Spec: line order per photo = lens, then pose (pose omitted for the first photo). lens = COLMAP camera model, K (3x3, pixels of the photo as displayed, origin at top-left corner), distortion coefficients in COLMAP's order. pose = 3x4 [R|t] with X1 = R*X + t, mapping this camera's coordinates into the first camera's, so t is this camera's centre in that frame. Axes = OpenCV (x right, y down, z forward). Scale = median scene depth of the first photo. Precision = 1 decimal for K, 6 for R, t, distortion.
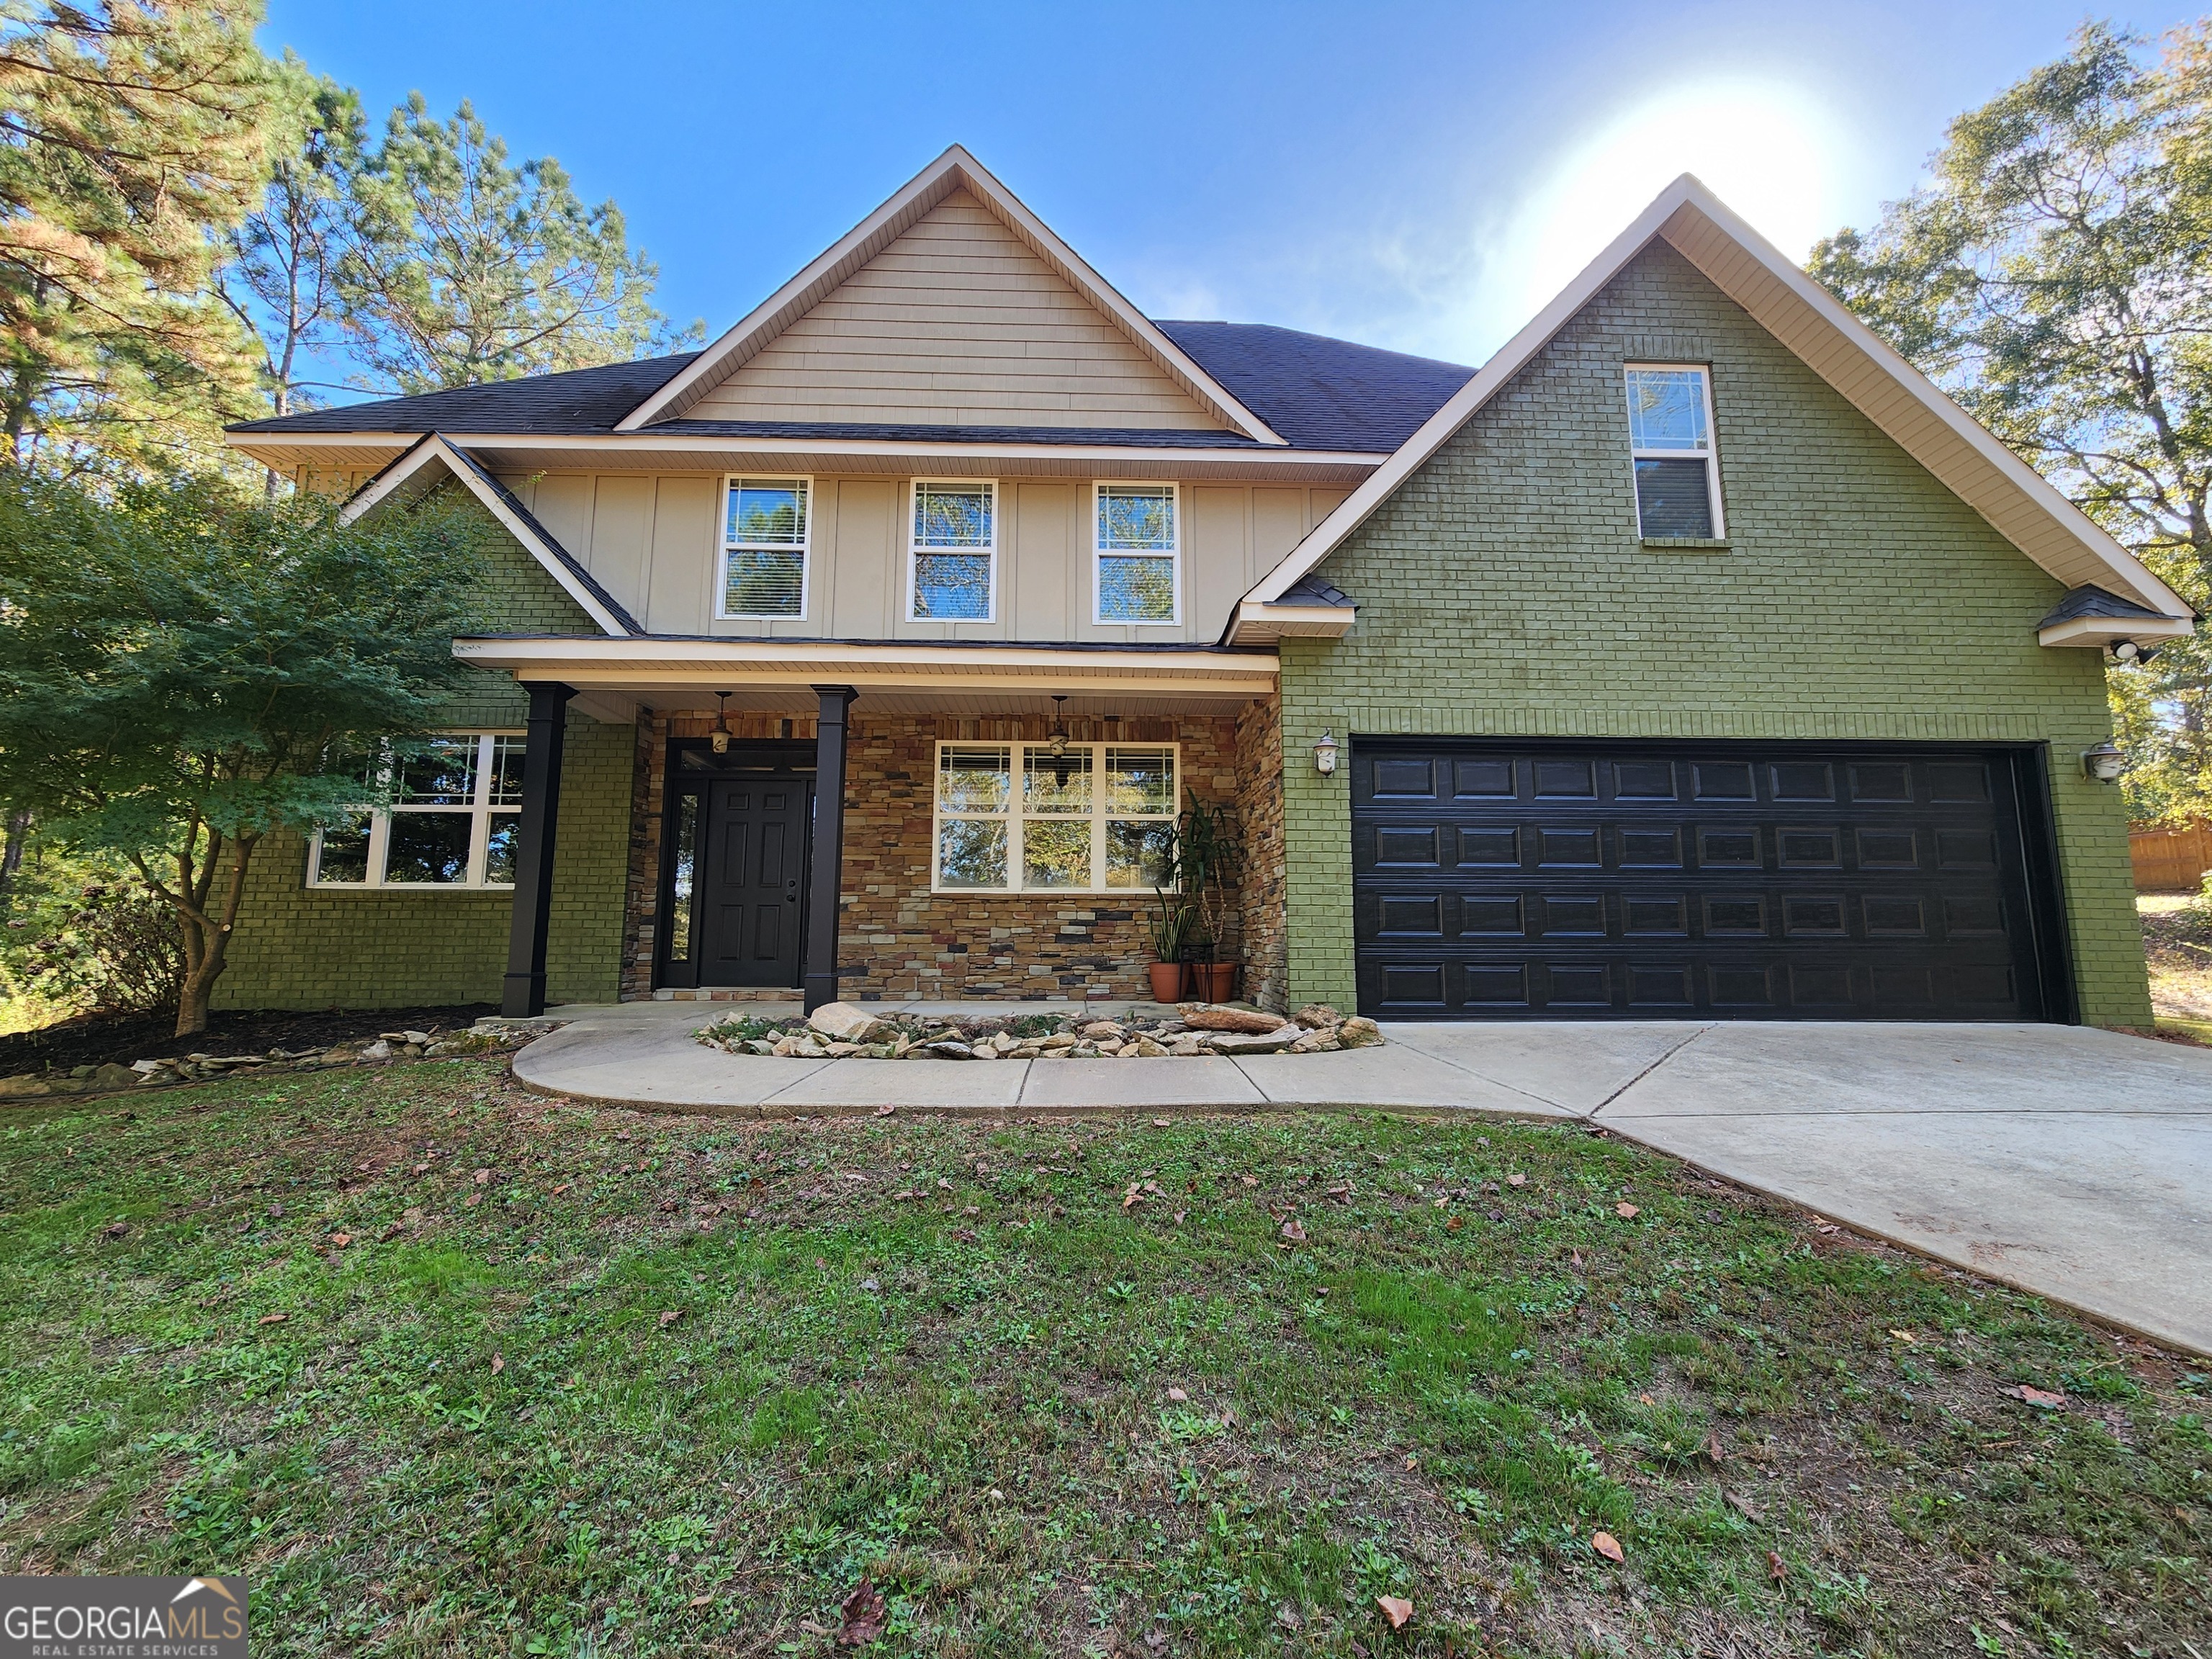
lens RADIAL K [[895.9, 0, 1110.1], [0, 895.9, 828.4], [0, 0, 1]] dist [0.000379, -0.001101]
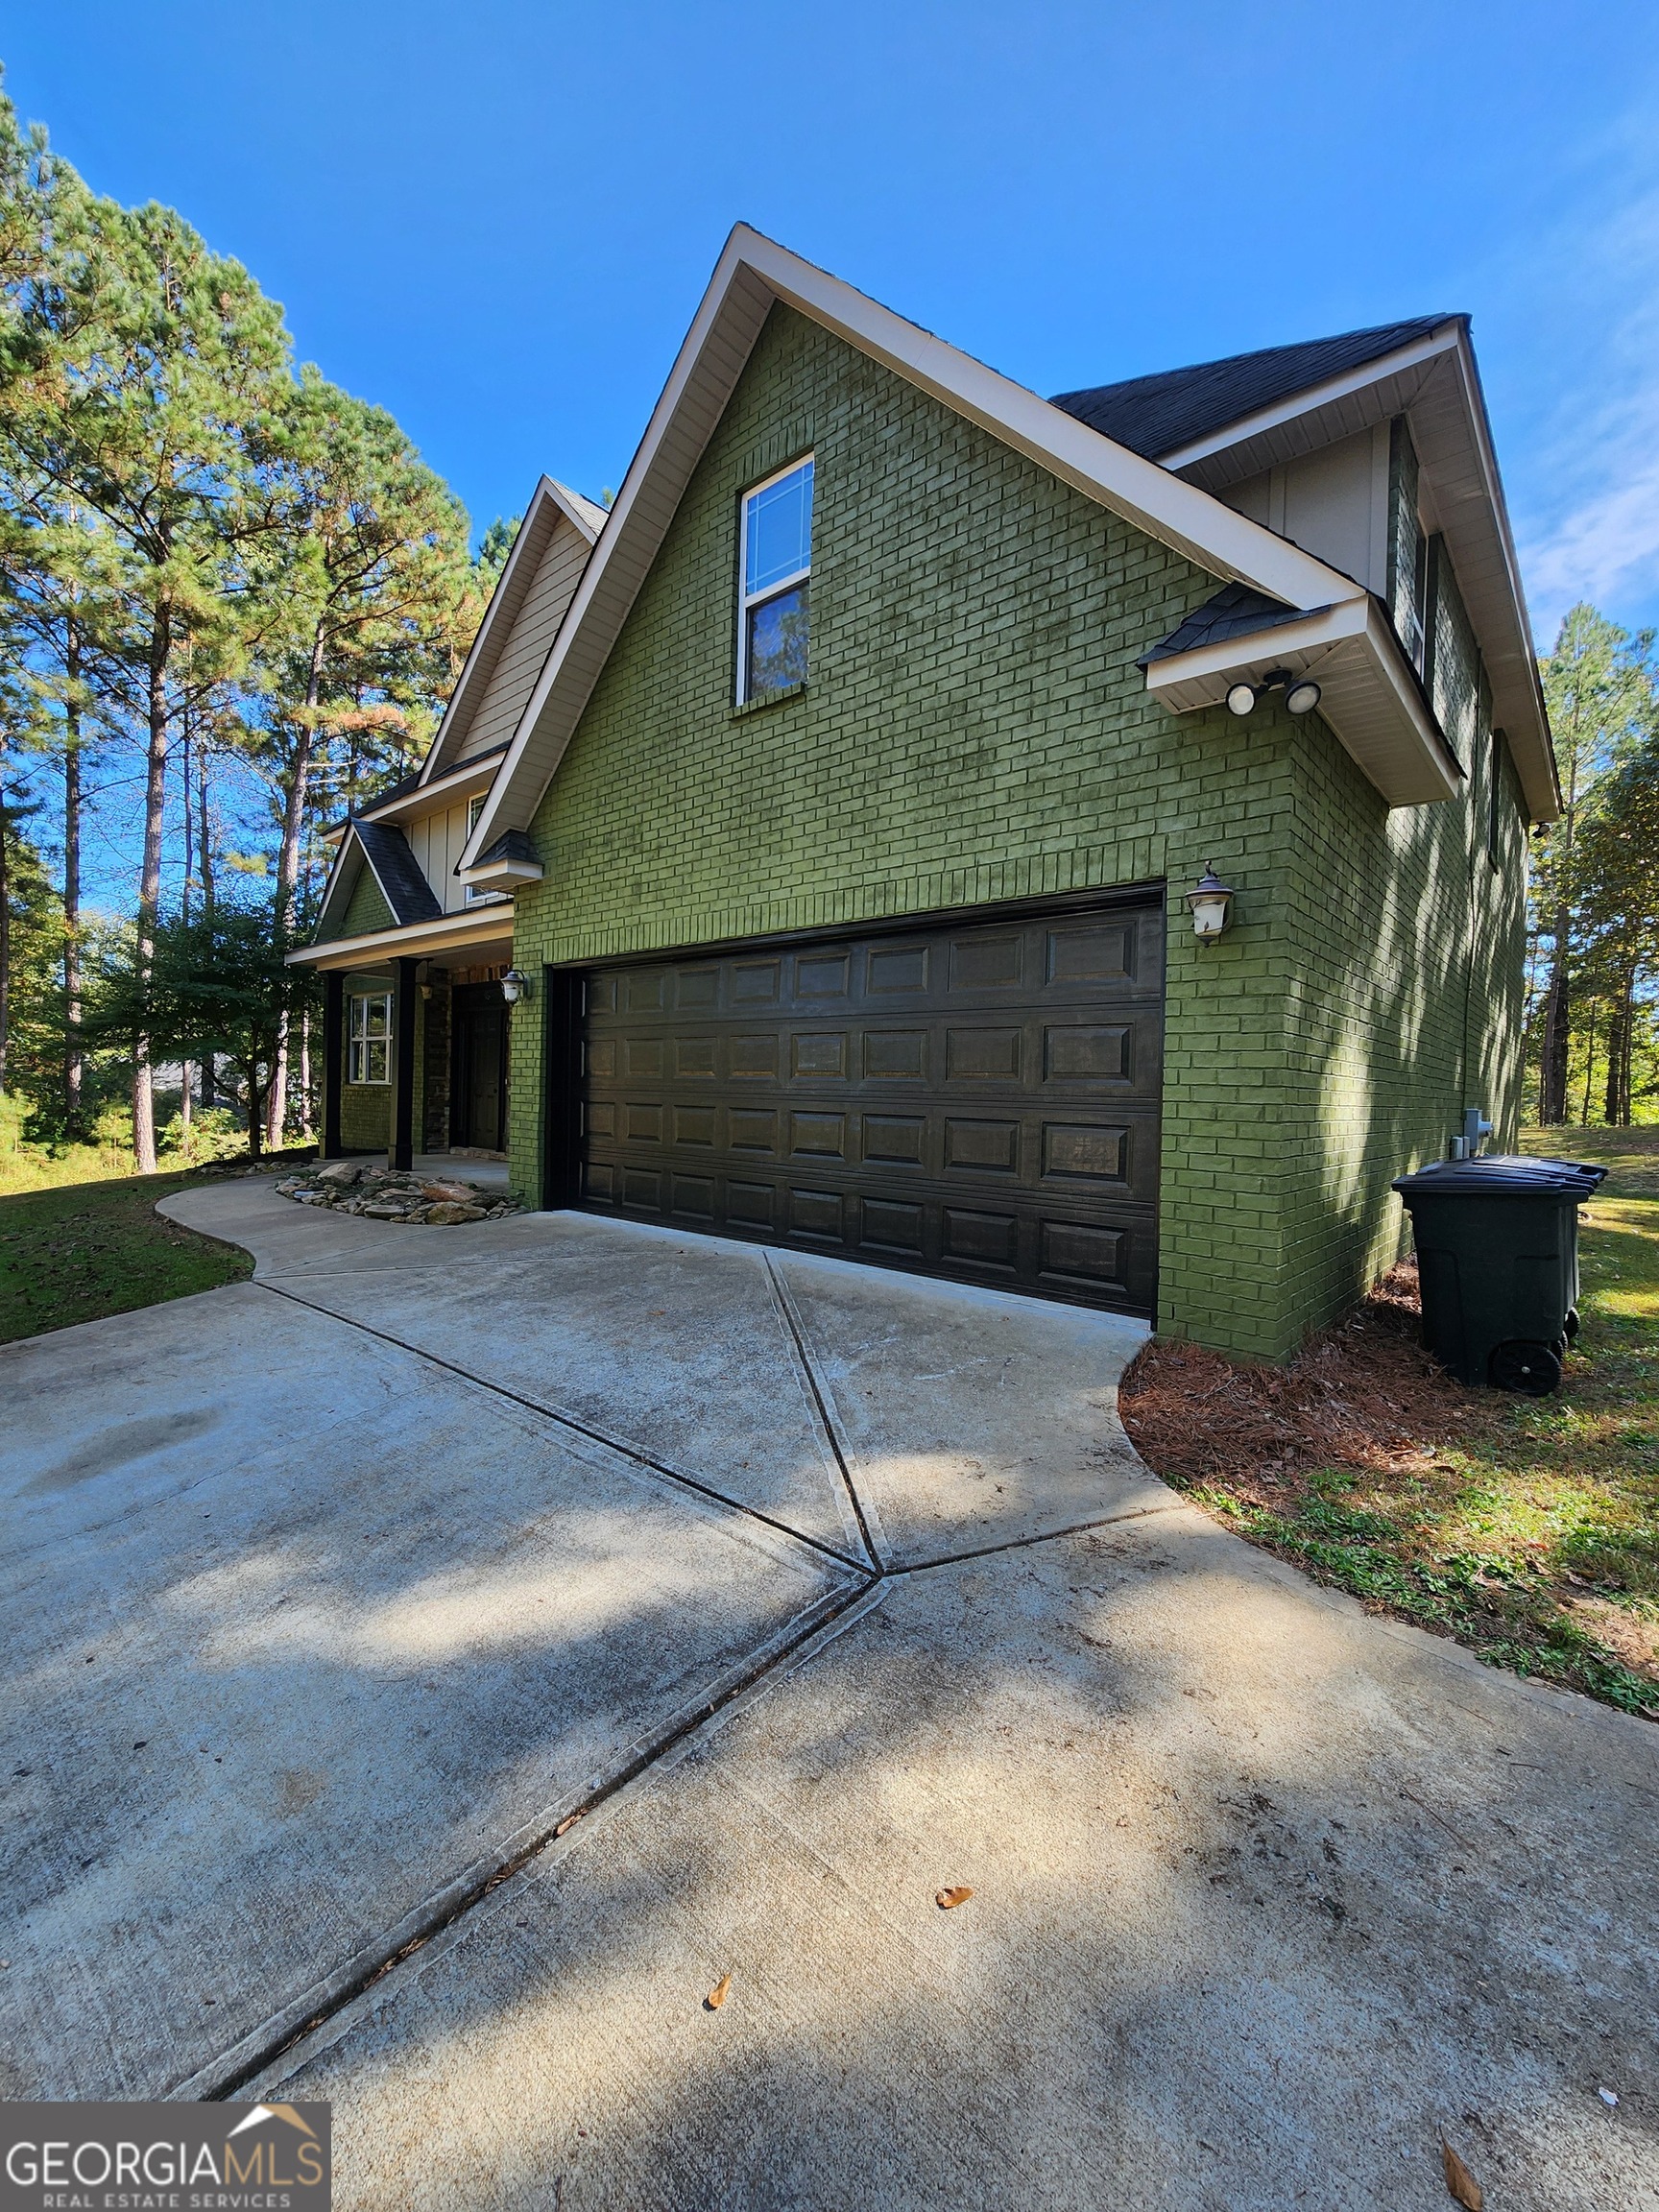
lens RADIAL K [[895.9, 0, 831.4], [0, 895.9, 1102.1], [0, 0, 1]] dist [0.000379, -0.001101]
pose [[0.729356, 0.022546, -0.683762, 1.311615], [0.068693, 0.991992, 0.105983, -0.025912], [0.680676, -0.124269, 0.721967, 0.385386]]
